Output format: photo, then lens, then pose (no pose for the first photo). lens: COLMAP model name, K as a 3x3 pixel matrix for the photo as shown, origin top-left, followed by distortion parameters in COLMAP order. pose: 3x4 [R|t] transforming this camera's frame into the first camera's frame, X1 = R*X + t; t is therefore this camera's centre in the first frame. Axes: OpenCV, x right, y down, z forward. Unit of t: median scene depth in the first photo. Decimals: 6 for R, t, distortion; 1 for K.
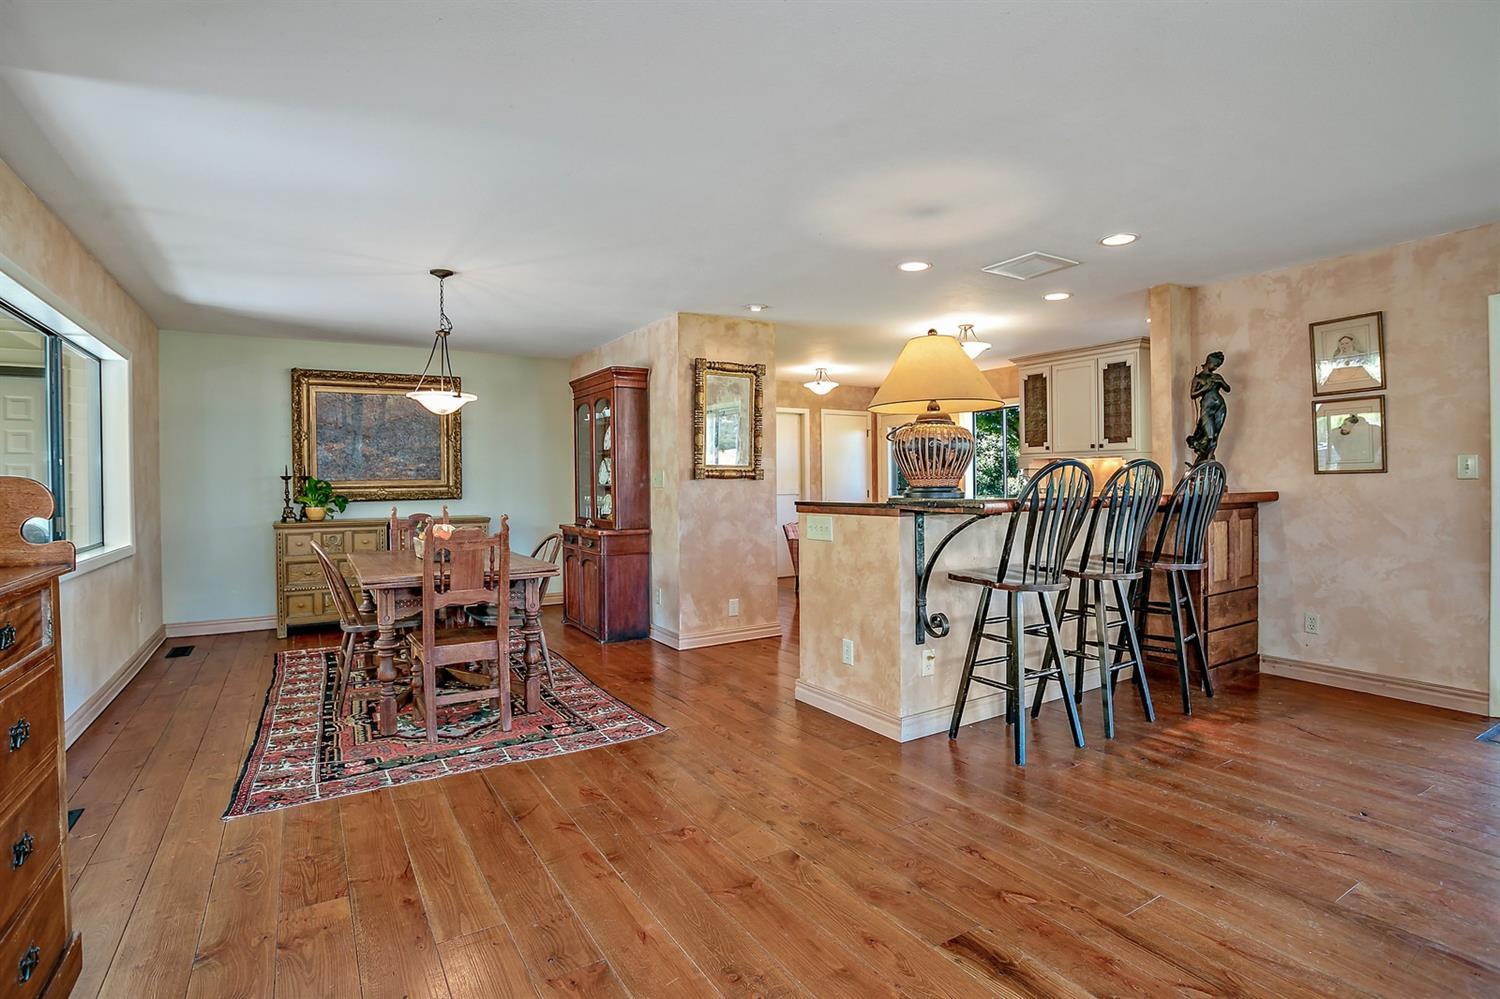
lens RADIAL K [[735.1, 0, 745.6], [0, 735.1, 485.0], [0, 0, 1]] dist [-0.078125, 0.041826]
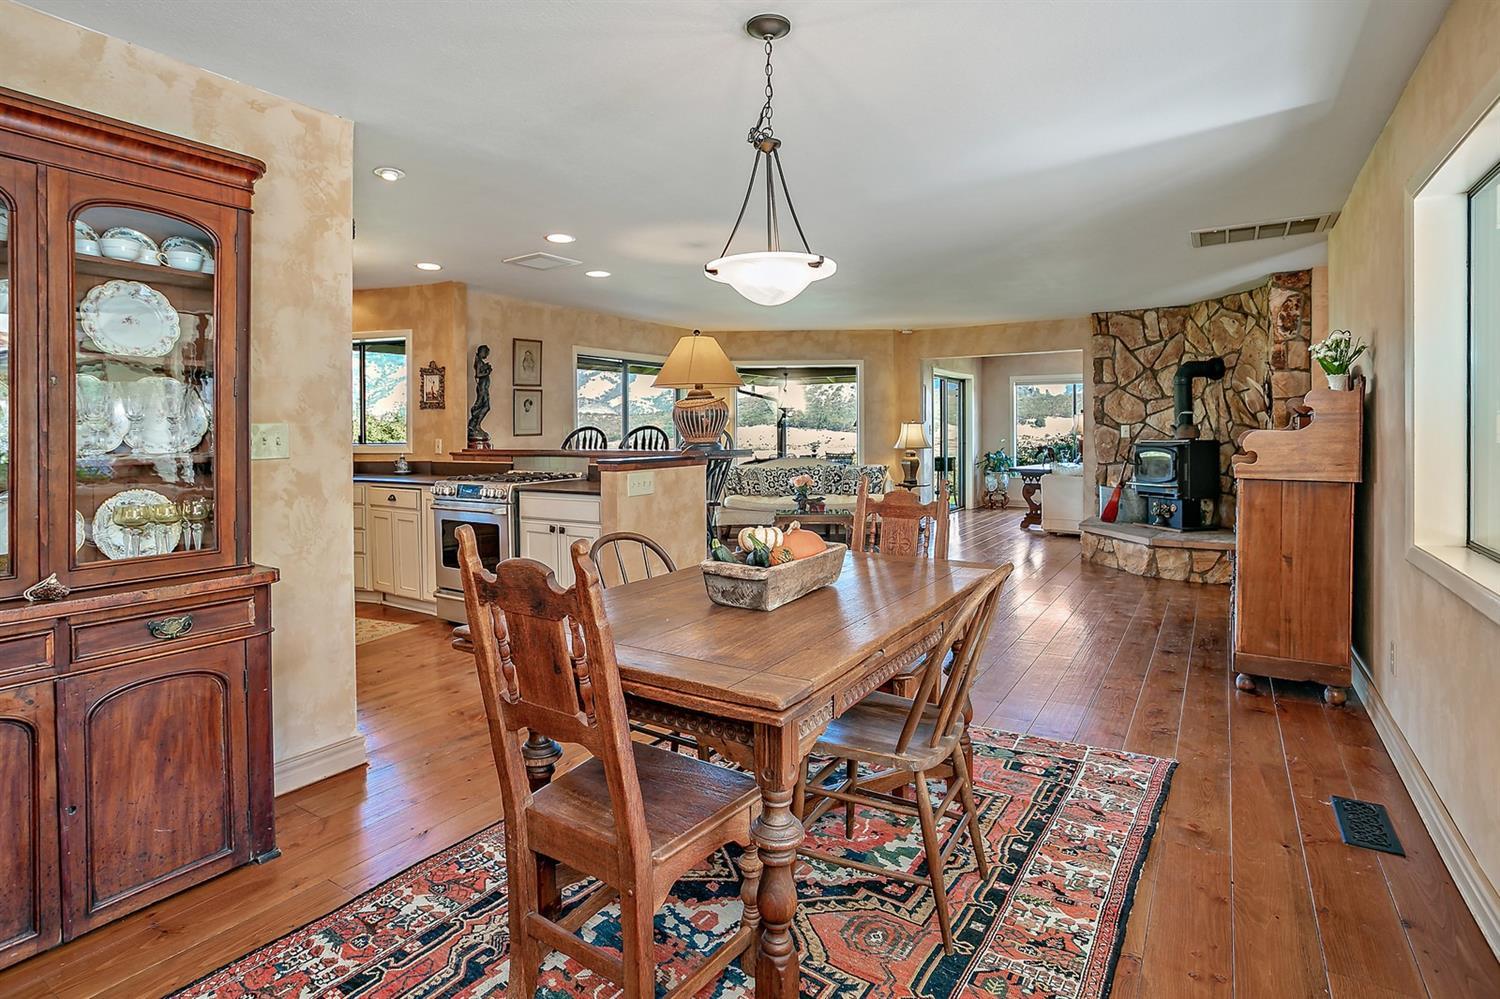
lens RADIAL K [[764.6, 0, 756.1], [0, 764.6, 435.1], [0, 0, 1]] dist [-0.080398, 0.047674]
pose [[-0.444970, 0.009726, 0.895493, -0.882903], [0.017632, 0.999842, -0.002098, -0.005721], [-0.895372, 0.014856, -0.445071, 1.242038]]
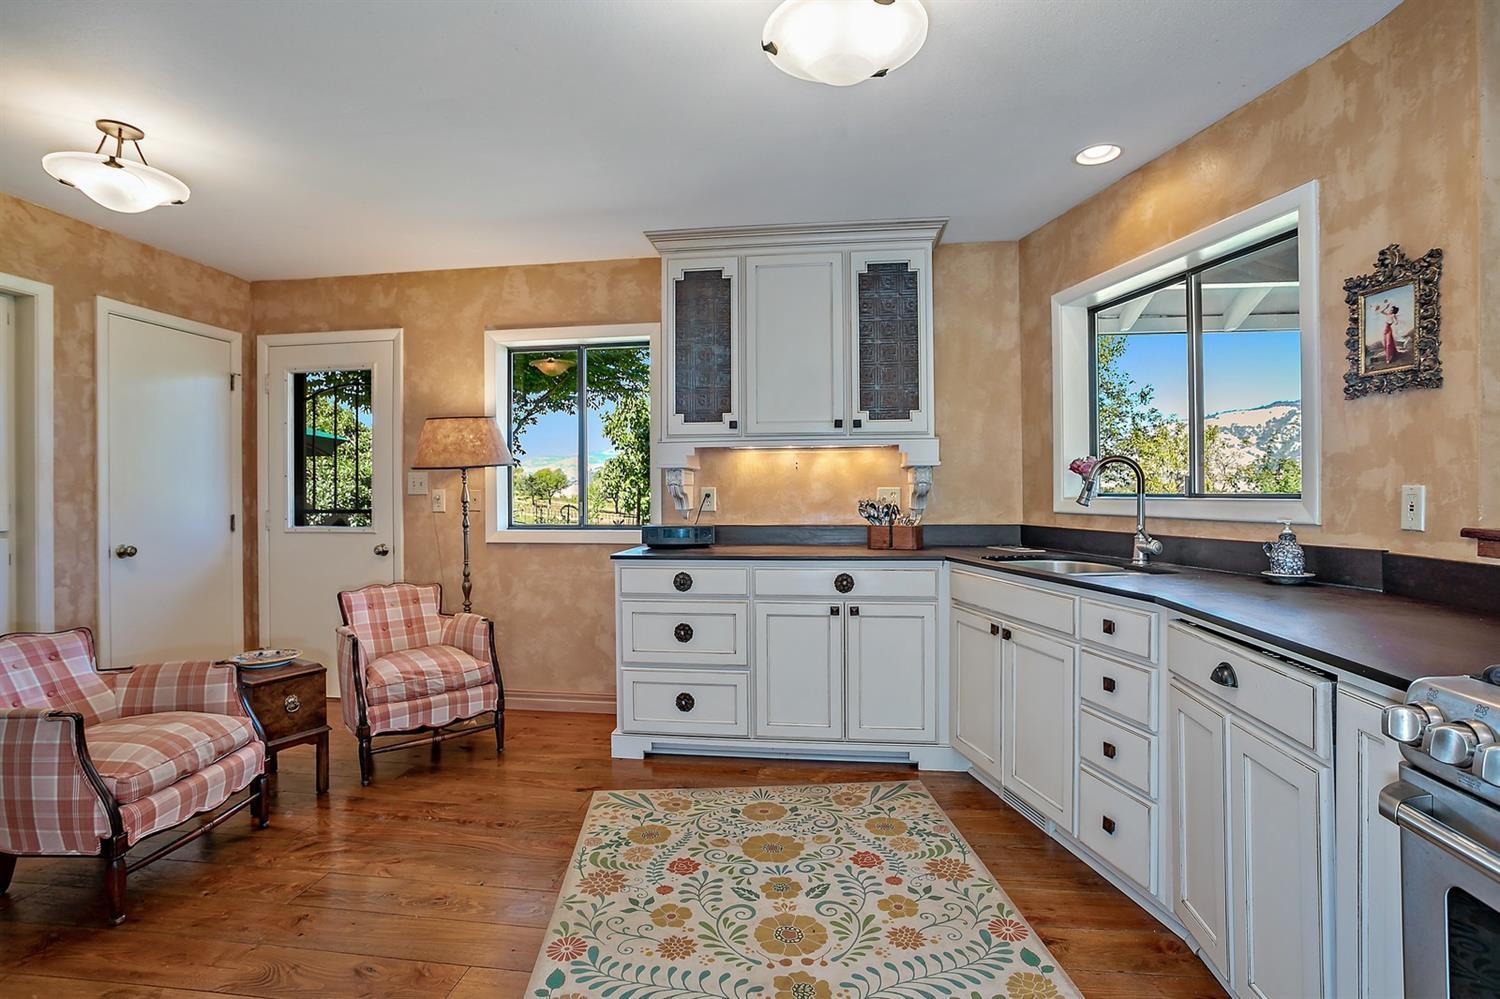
lens RADIAL K [[735.1, 0, 745.6], [0, 735.1, 485.0], [0, 0, 1]] dist [-0.078125, 0.041826]
pose [[0.630652, 0.011723, 0.775977, 0.075982], [0.001986, 0.999858, -0.016719, -0.005006], [-0.776063, 0.012085, 0.630539, 1.187824]]
